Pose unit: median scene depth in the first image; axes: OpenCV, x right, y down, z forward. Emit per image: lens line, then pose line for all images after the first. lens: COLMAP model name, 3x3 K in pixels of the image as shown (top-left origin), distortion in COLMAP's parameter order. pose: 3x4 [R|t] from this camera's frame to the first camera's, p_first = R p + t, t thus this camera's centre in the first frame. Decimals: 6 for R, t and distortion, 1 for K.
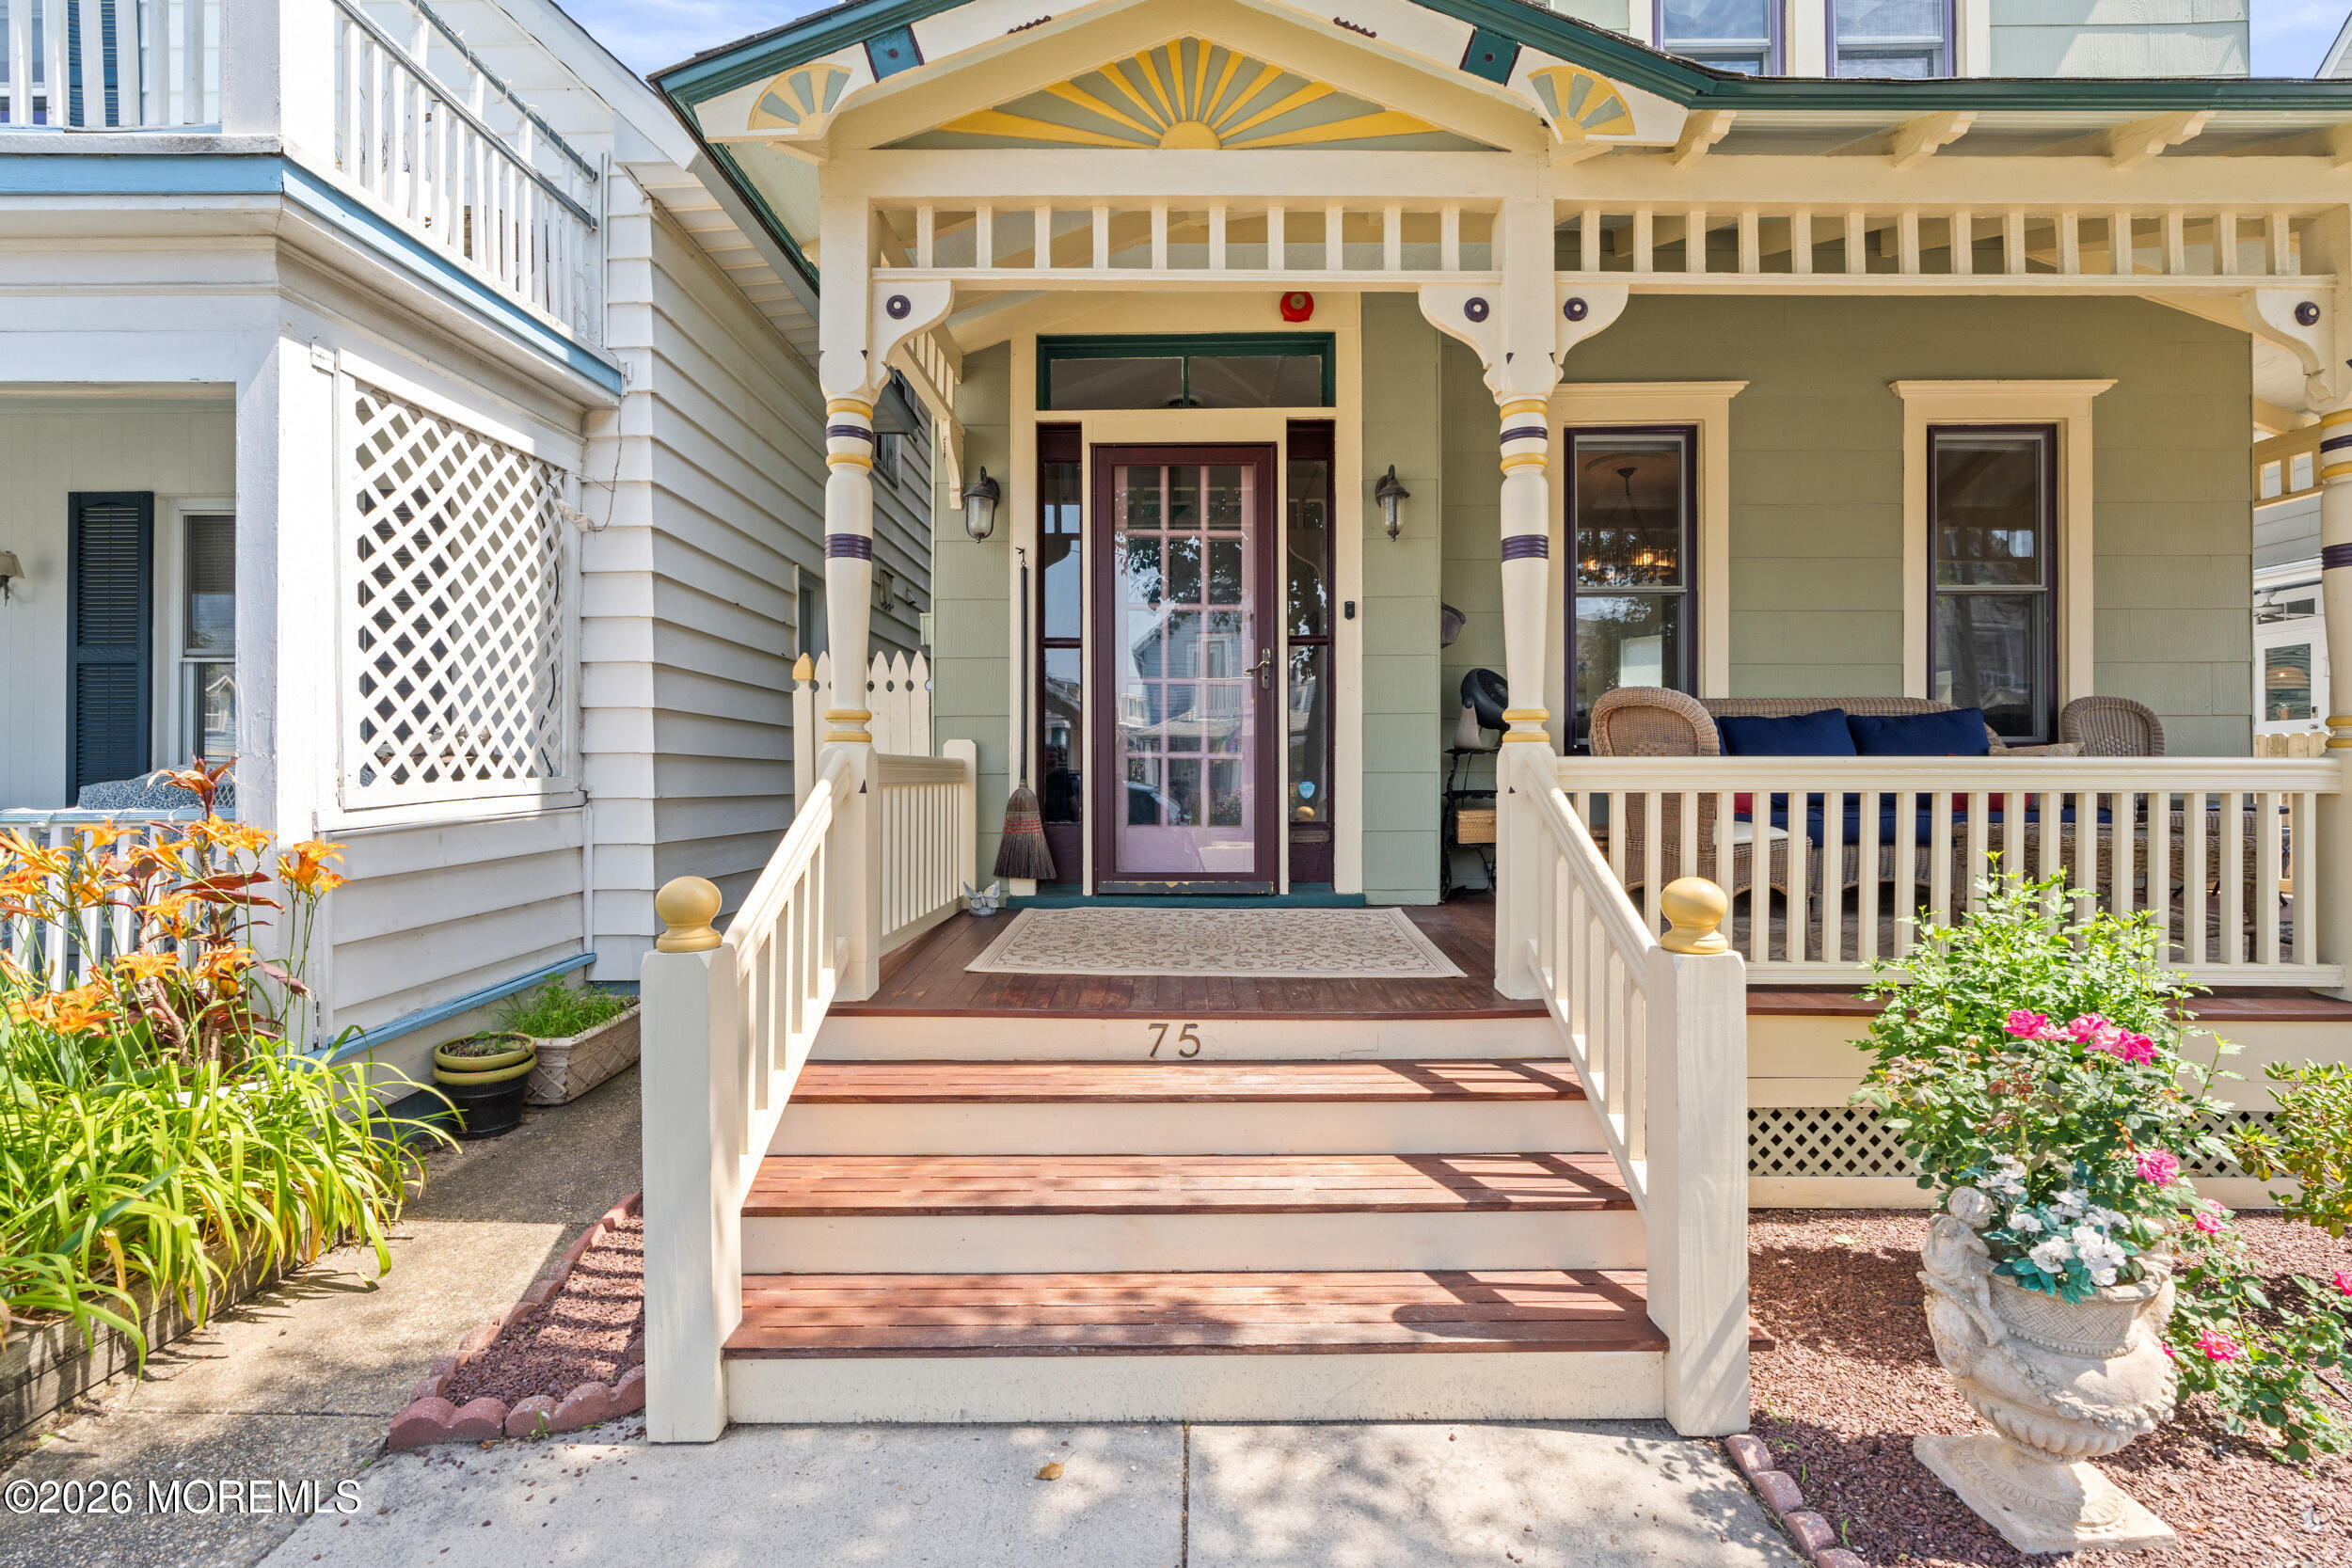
lens RADIAL K [[1075.0, 0, 1172.7], [0, 1075.0, 781.9], [0, 0, 1]] dist [-0.005515, -0.000242]
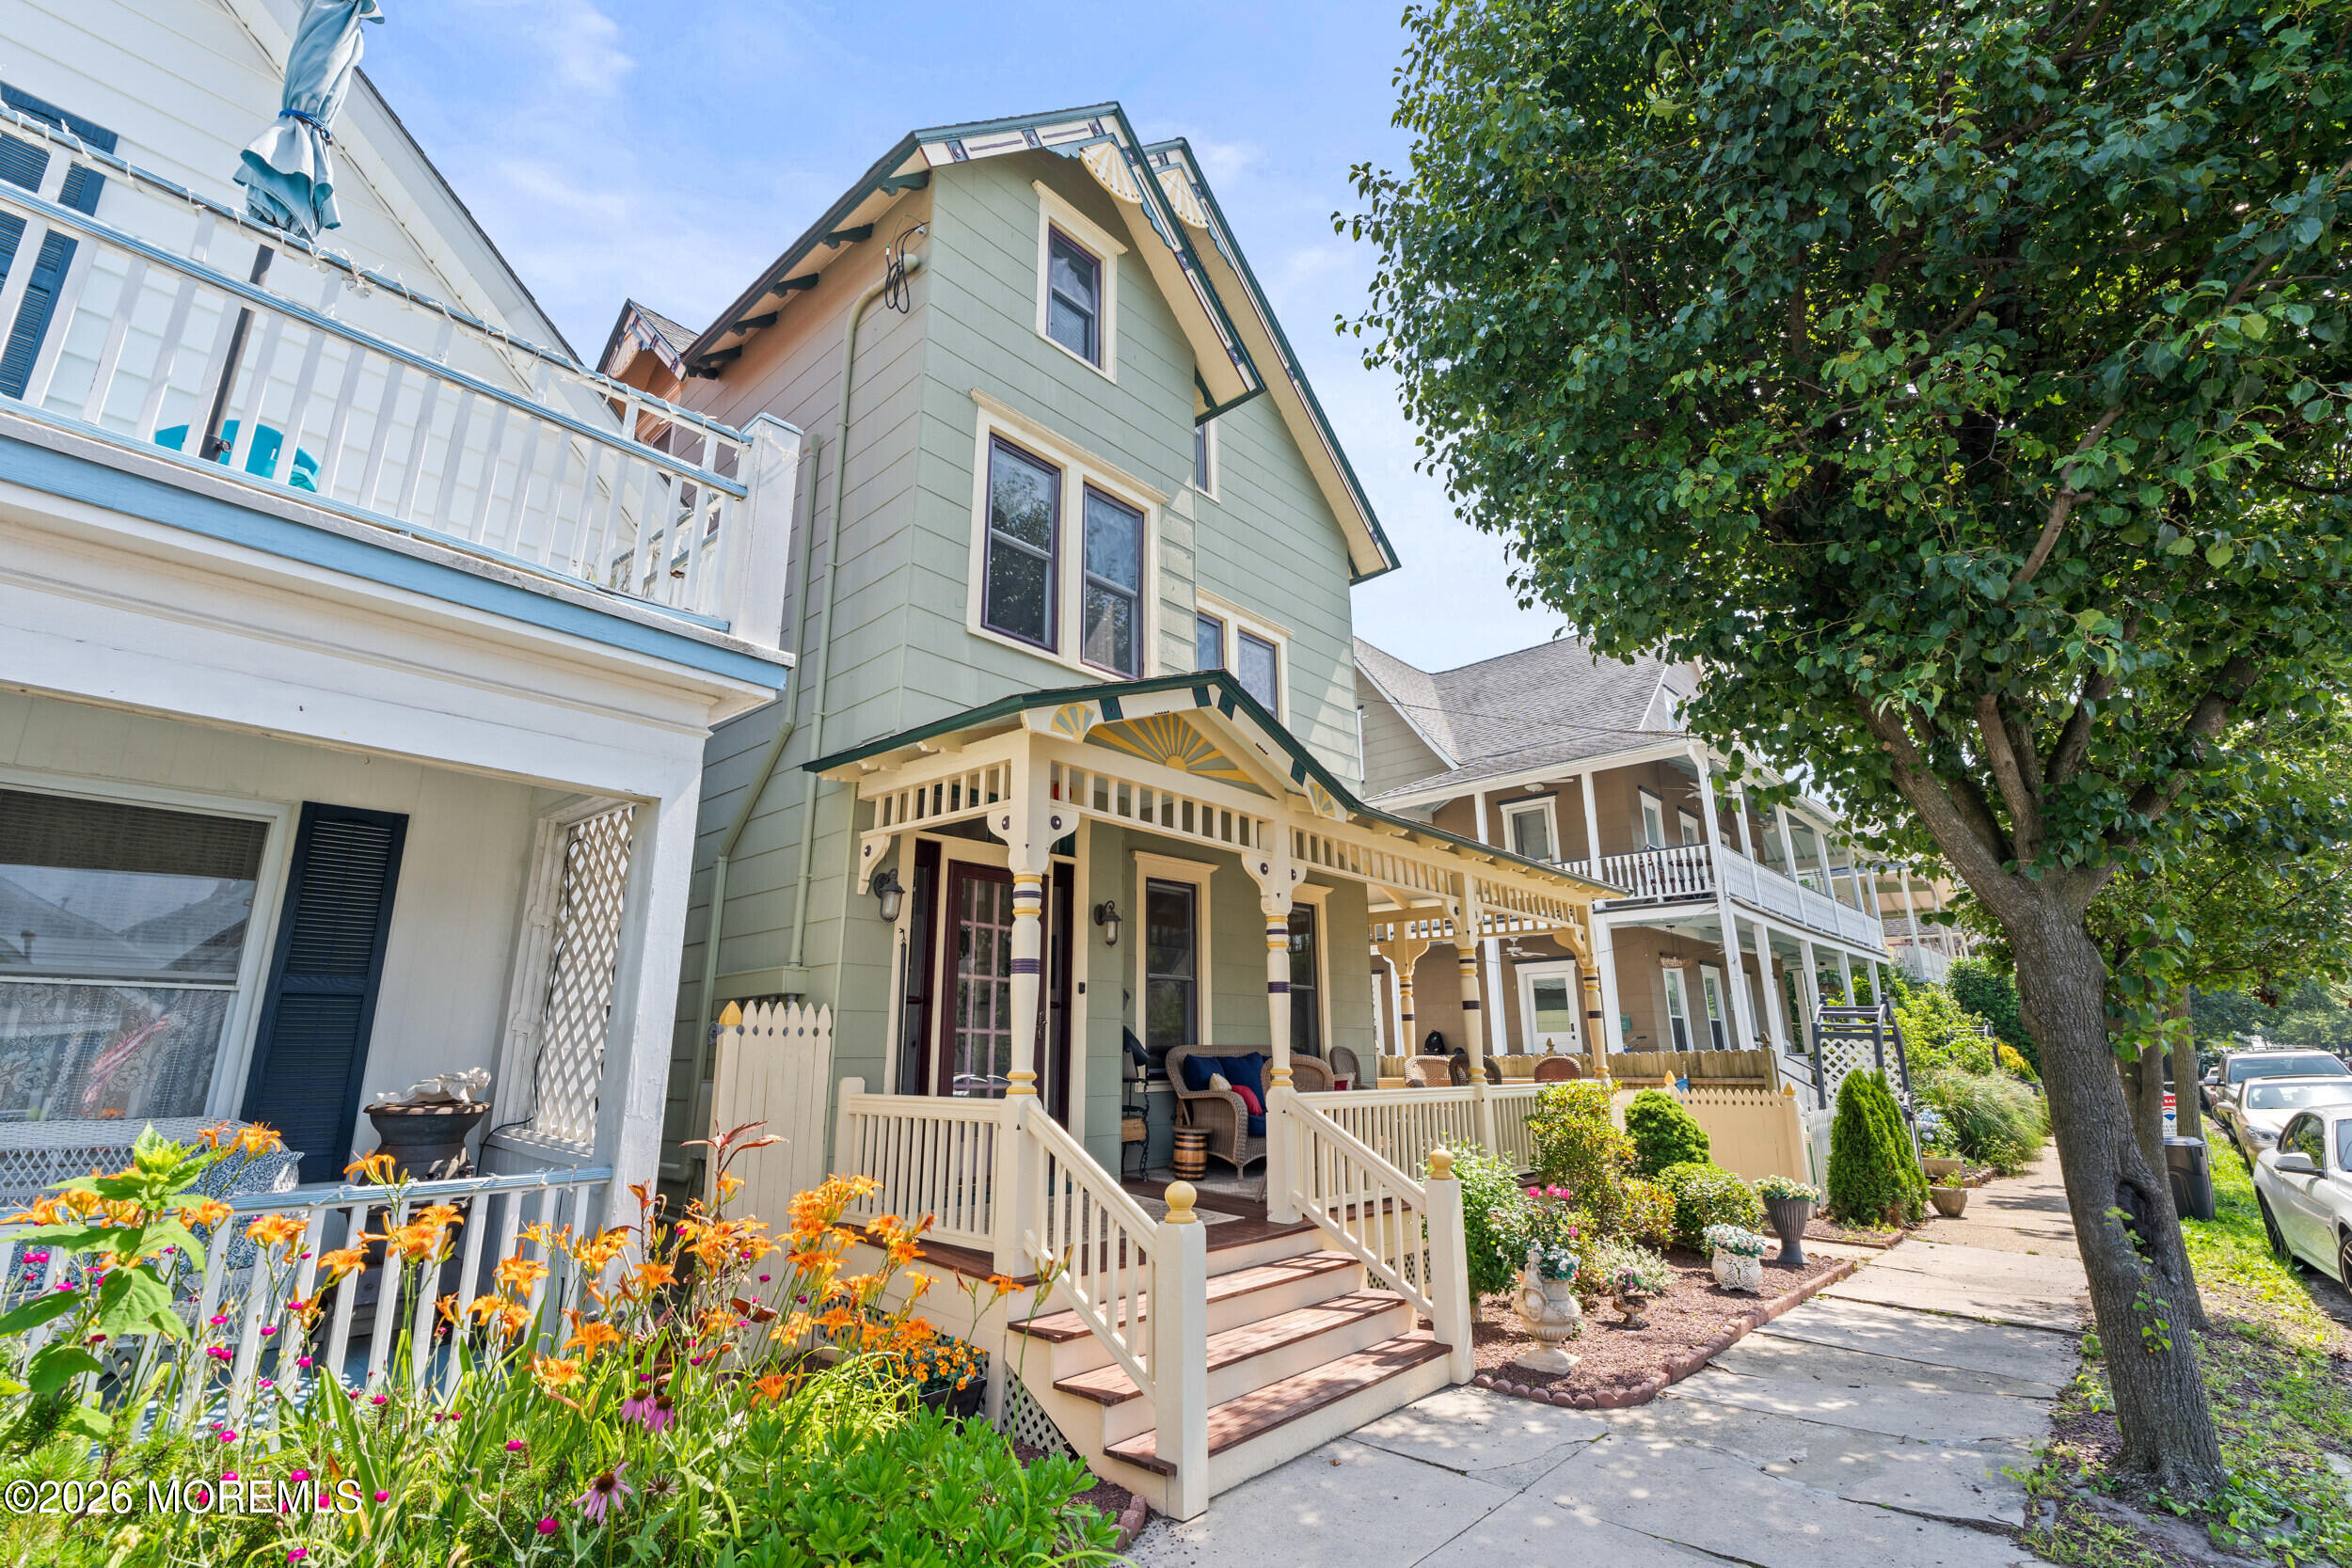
lens RADIAL K [[1075.0, 0, 1180.2], [0, 1075.0, 768.9], [0, 0, 1]] dist [-0.005515, -0.000242]
pose [[0.650082, 0.195248, 0.734351, -1.363831], [0.005618, 0.965163, -0.261590, -0.082773], [-0.759843, 0.174181, 0.626338, -0.210234]]
